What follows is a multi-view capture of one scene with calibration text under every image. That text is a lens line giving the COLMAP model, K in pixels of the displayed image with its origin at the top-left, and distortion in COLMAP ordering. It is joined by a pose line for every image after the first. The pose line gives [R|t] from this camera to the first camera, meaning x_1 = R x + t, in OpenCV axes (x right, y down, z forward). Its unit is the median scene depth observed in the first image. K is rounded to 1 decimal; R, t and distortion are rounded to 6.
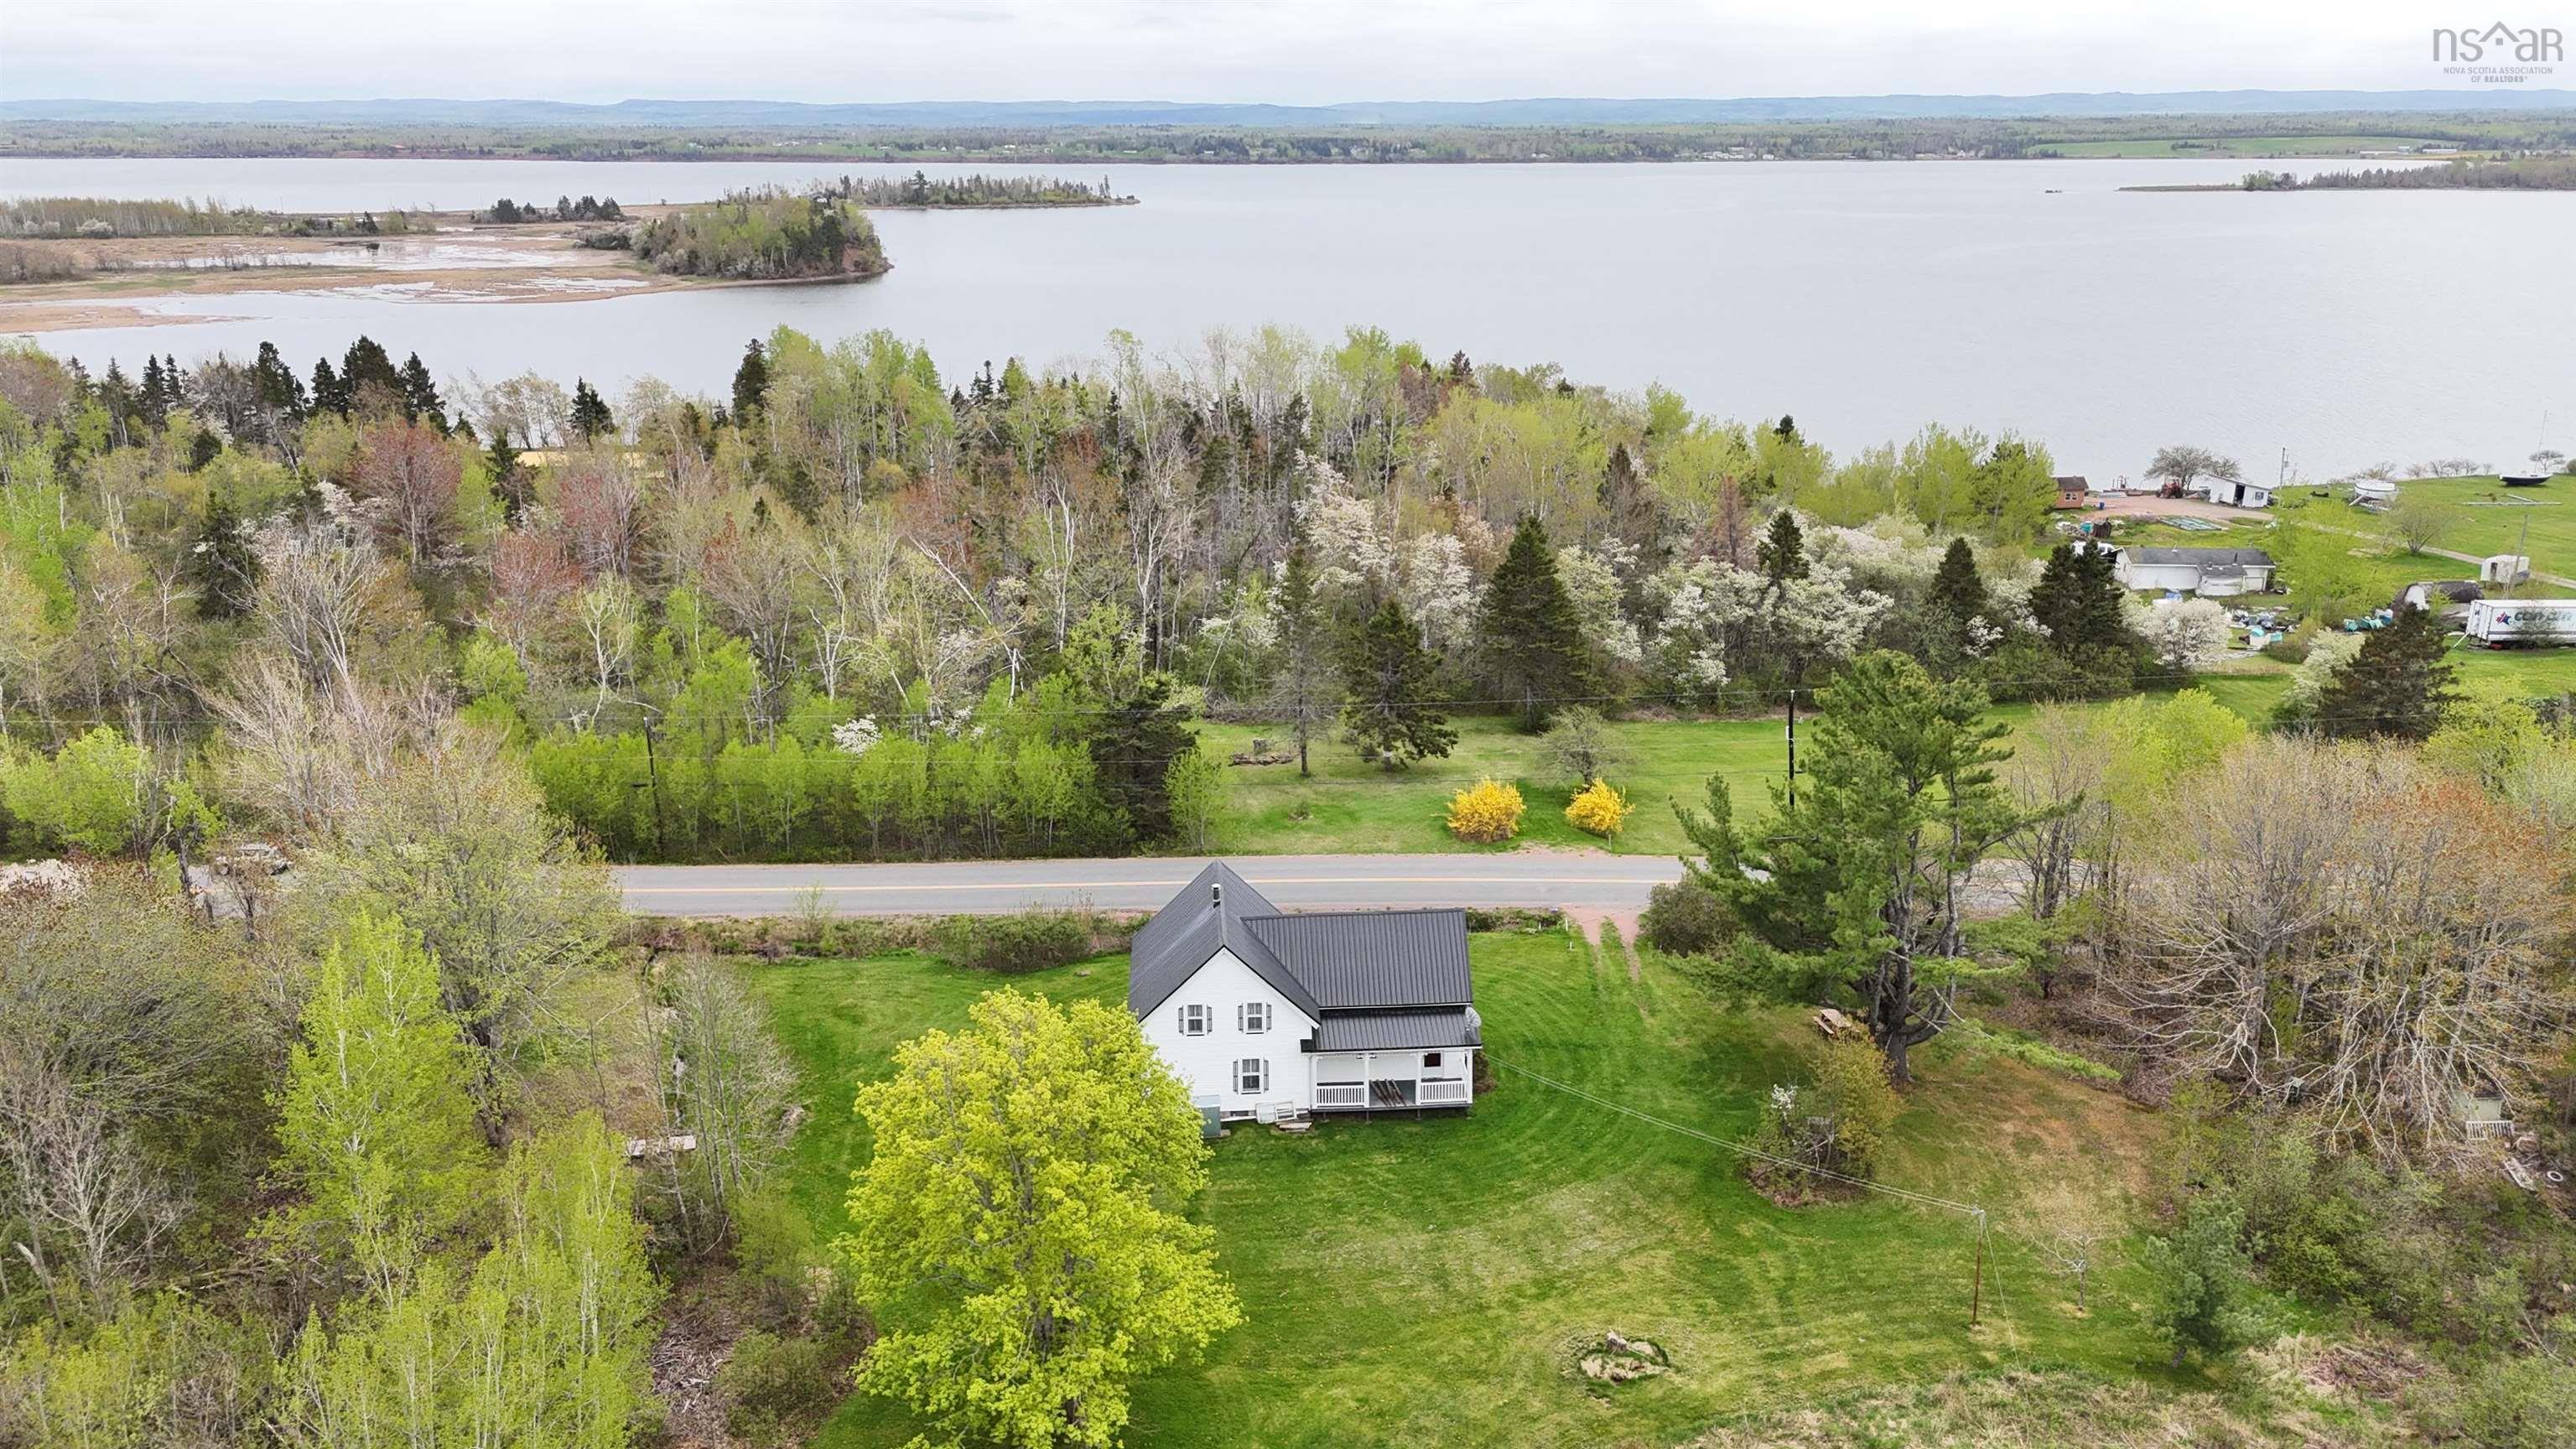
lens RADIAL K [[1913.6, 0, 1288.0], [0, 1913.6, 724.5], [0, 0, 1]] dist [0.053727, -0.043547]
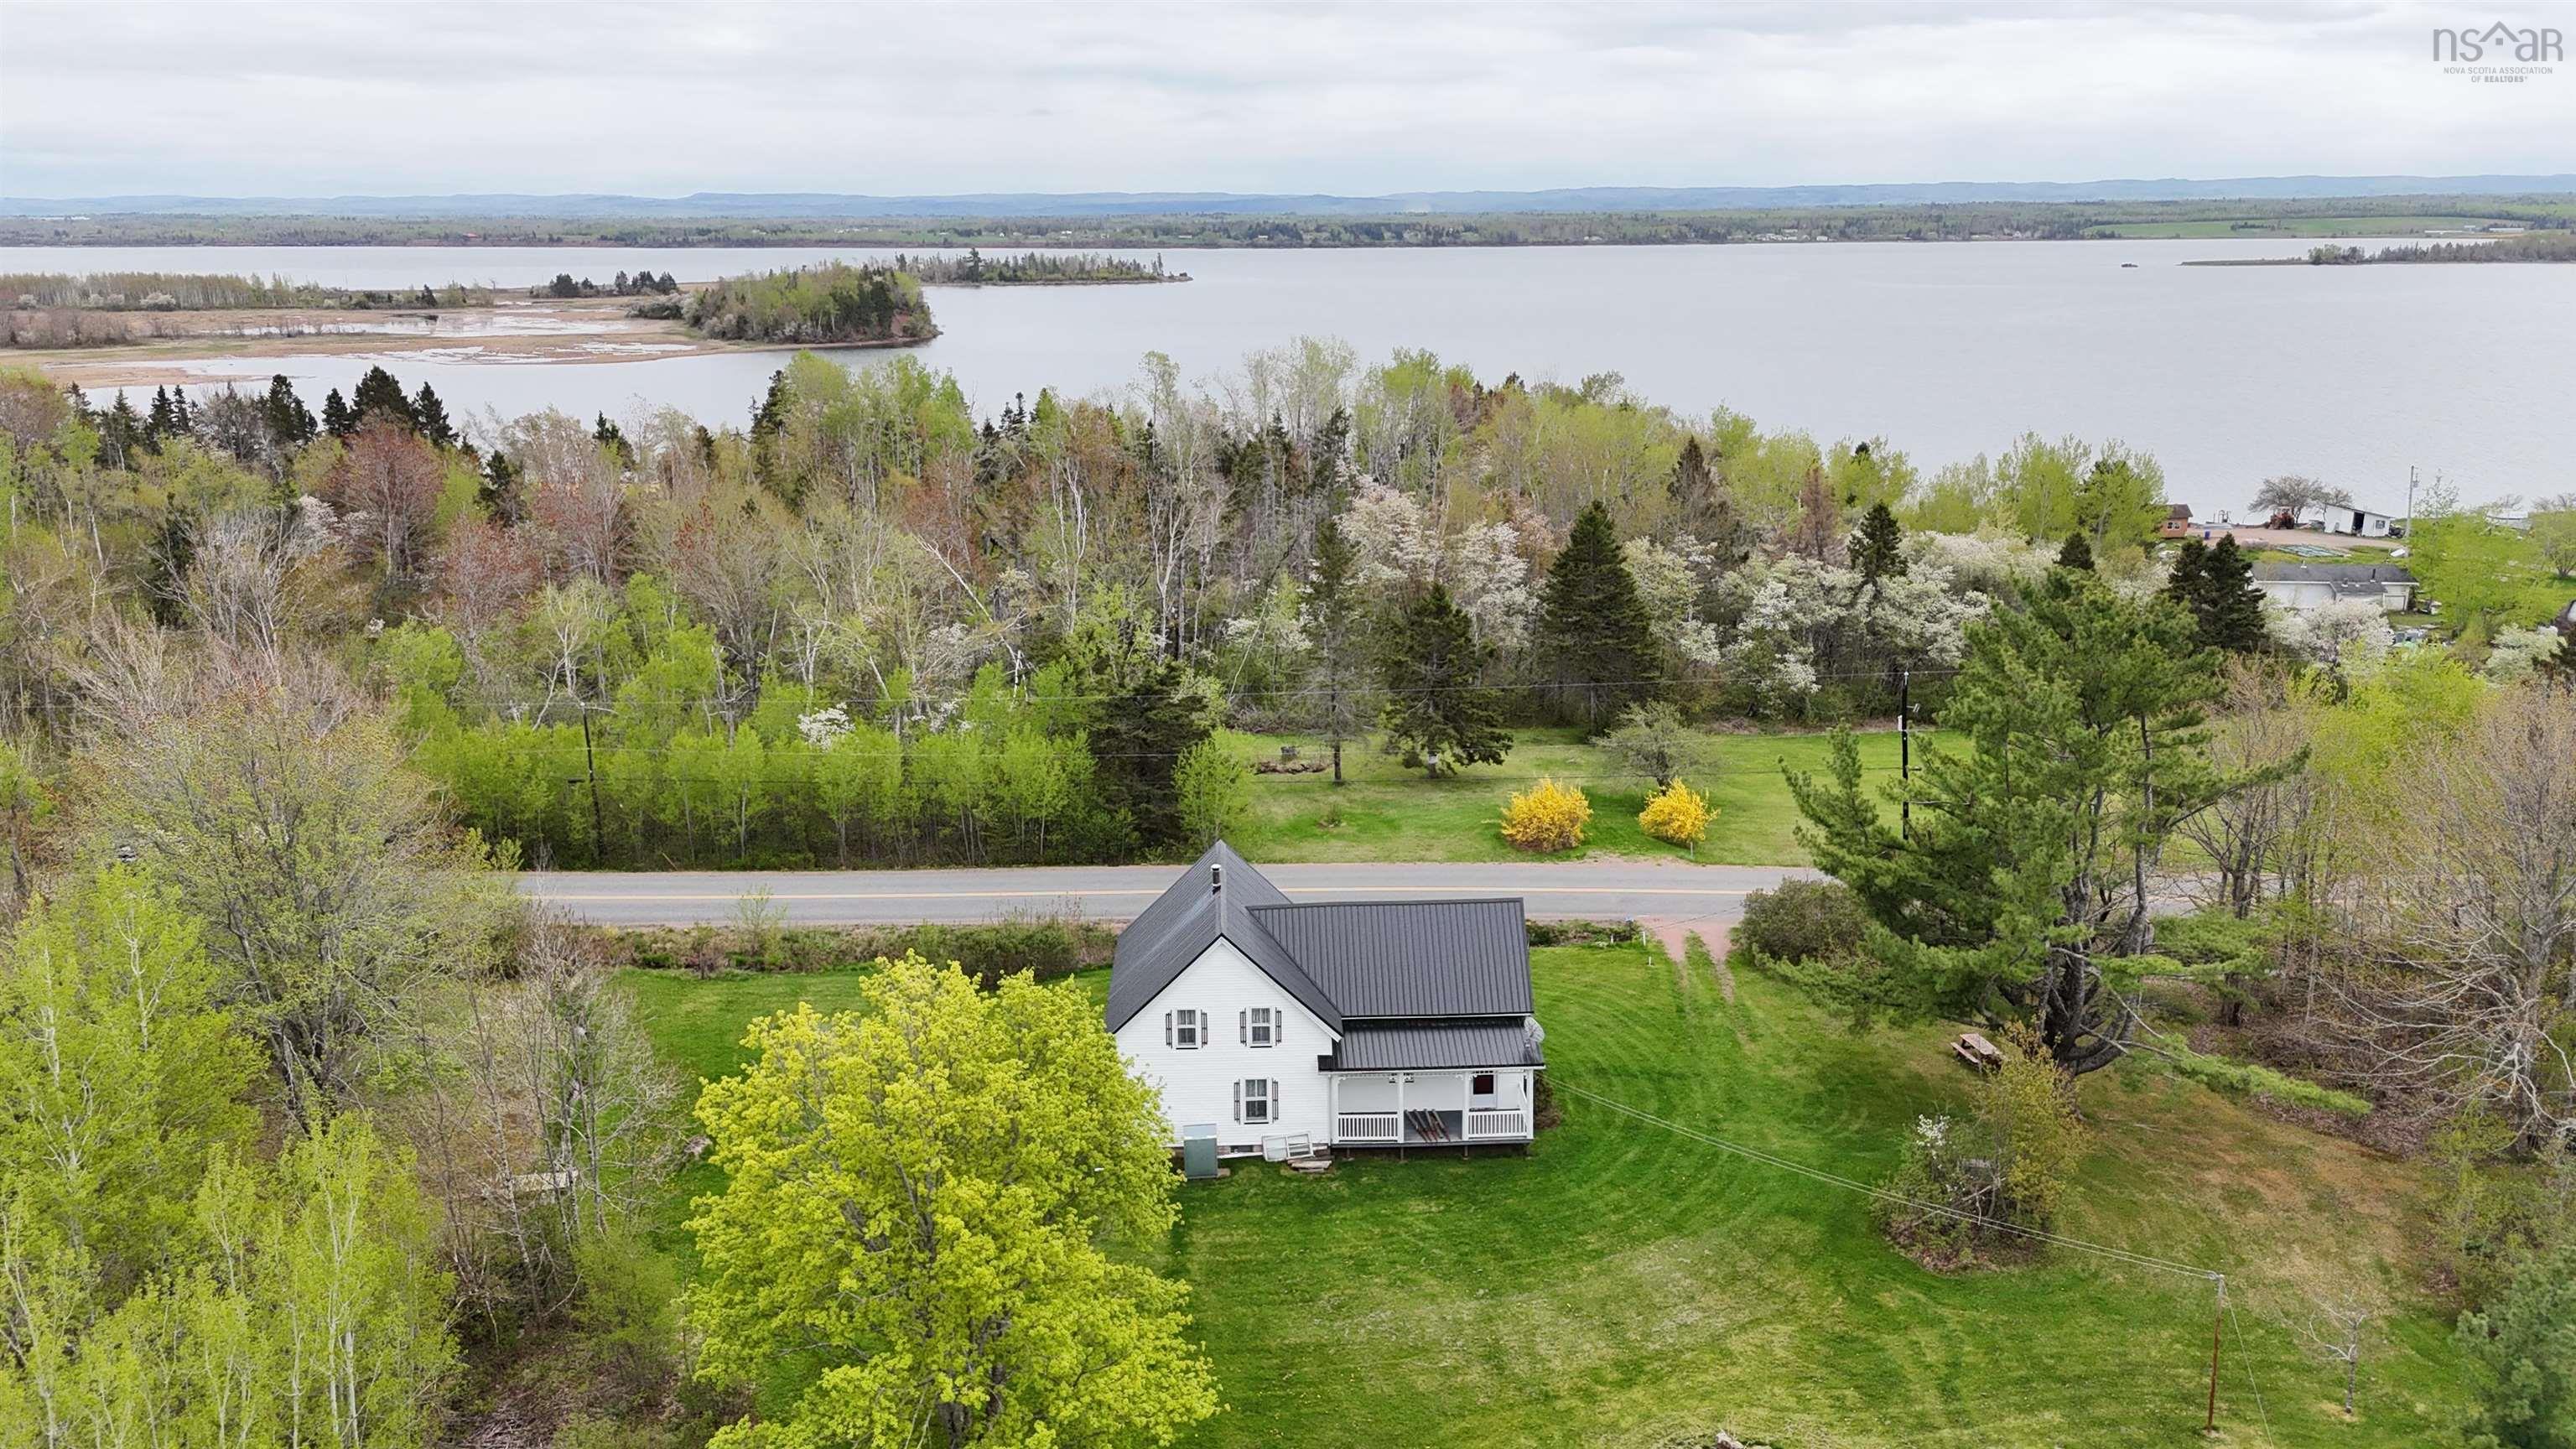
lens RADIAL K [[1913.6, 0, 1288.0], [0, 1913.6, 724.5], [0, 0, 1]] dist [0.053727, -0.043547]
pose [[0.999625, 0.003837, -0.027113, 0.009213], [-0.005003, 0.999060, -0.043057, 0.036909], [0.026923, 0.043176, 0.998705, 0.117362]]
